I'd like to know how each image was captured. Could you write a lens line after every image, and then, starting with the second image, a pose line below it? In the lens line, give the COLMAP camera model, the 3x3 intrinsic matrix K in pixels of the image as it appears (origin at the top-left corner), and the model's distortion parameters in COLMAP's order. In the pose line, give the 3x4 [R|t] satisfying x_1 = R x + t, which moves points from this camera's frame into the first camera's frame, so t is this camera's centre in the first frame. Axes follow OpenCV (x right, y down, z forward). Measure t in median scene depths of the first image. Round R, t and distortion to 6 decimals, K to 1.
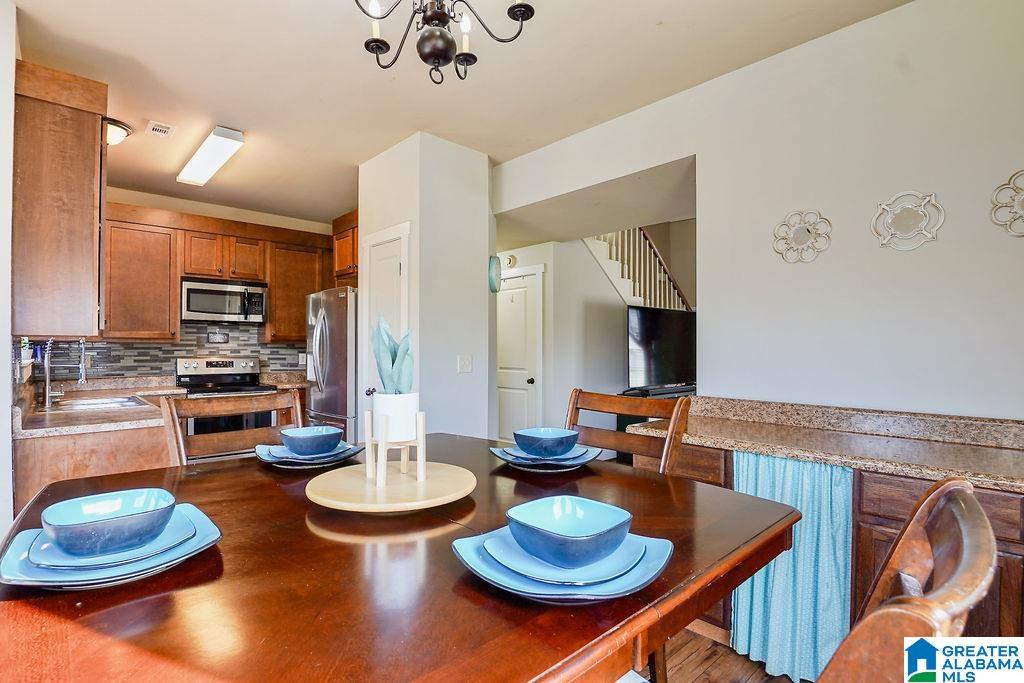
lens RADIAL K [[502.4, 0, 504.2], [0, 502.4, 343.0], [0, 0, 1]] dist [-0.021442, -0.000748]
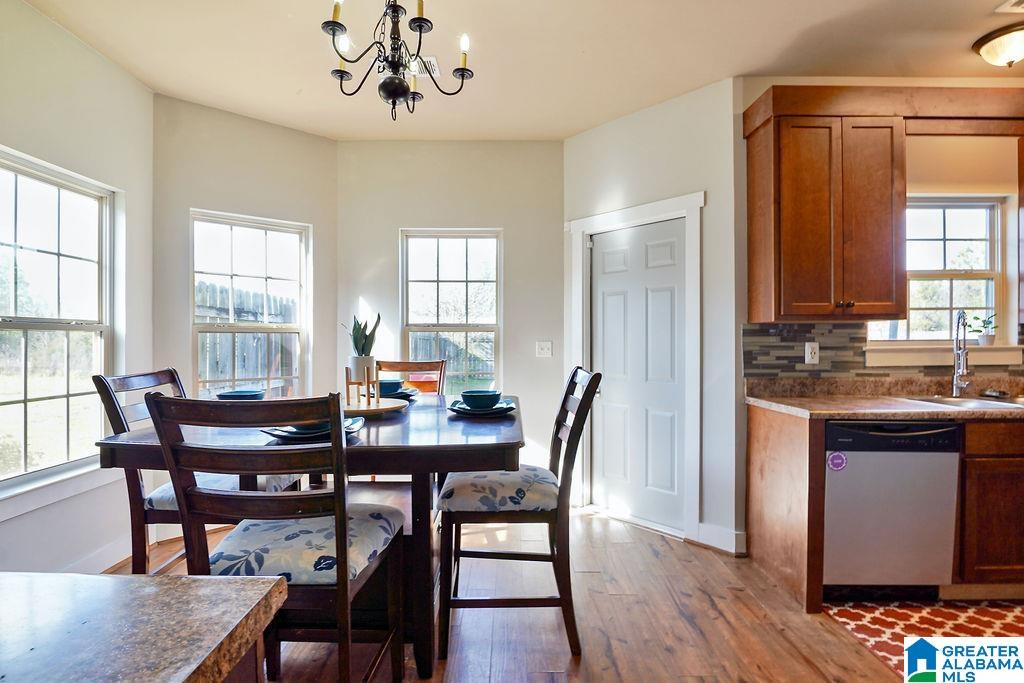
lens RADIAL K [[502.4, 0, 504.2], [0, 502.4, 343.0], [0, 0, 1]] dist [-0.021442, -0.000748]
pose [[-0.690019, 0.004675, -0.723776, 0.188834], [0.008682, 0.999961, -0.001817, 0.015521], [0.723739, -0.007538, -0.690032, 0.659816]]
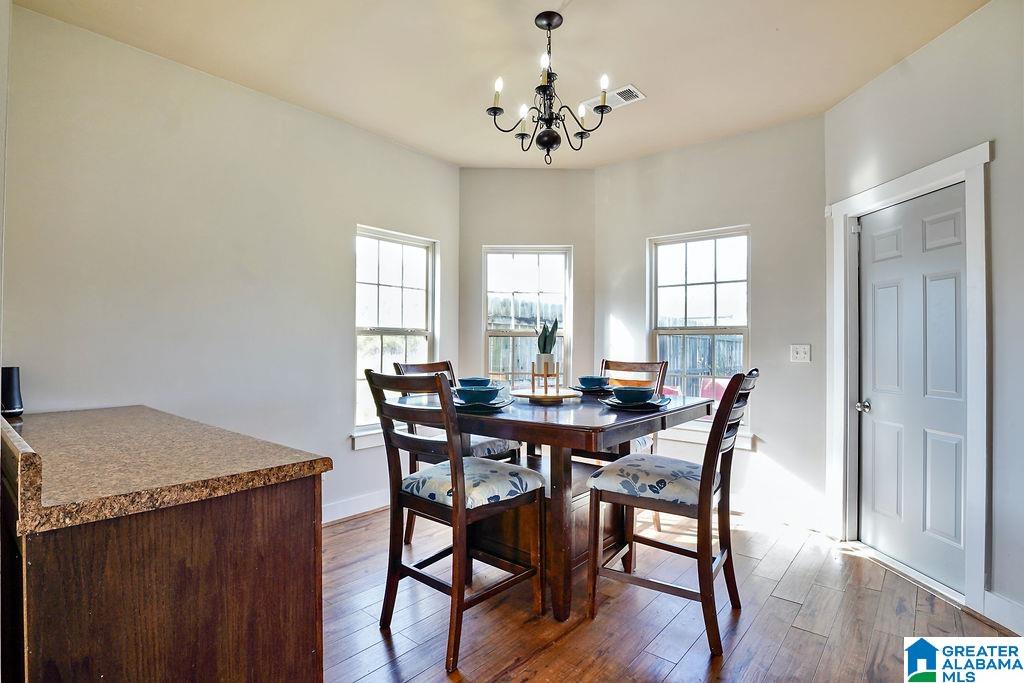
lens RADIAL K [[505.6, 0, 504.8], [0, 505.6, 351.3], [0, 0, 1]] dist [-0.017266, -0.000400]
pose [[-0.993955, -0.002287, -0.109764, 0.057710], [-0.002459, 0.999996, 0.001432, 0.022099], [0.109761, 0.001693, -0.993957, 0.820127]]
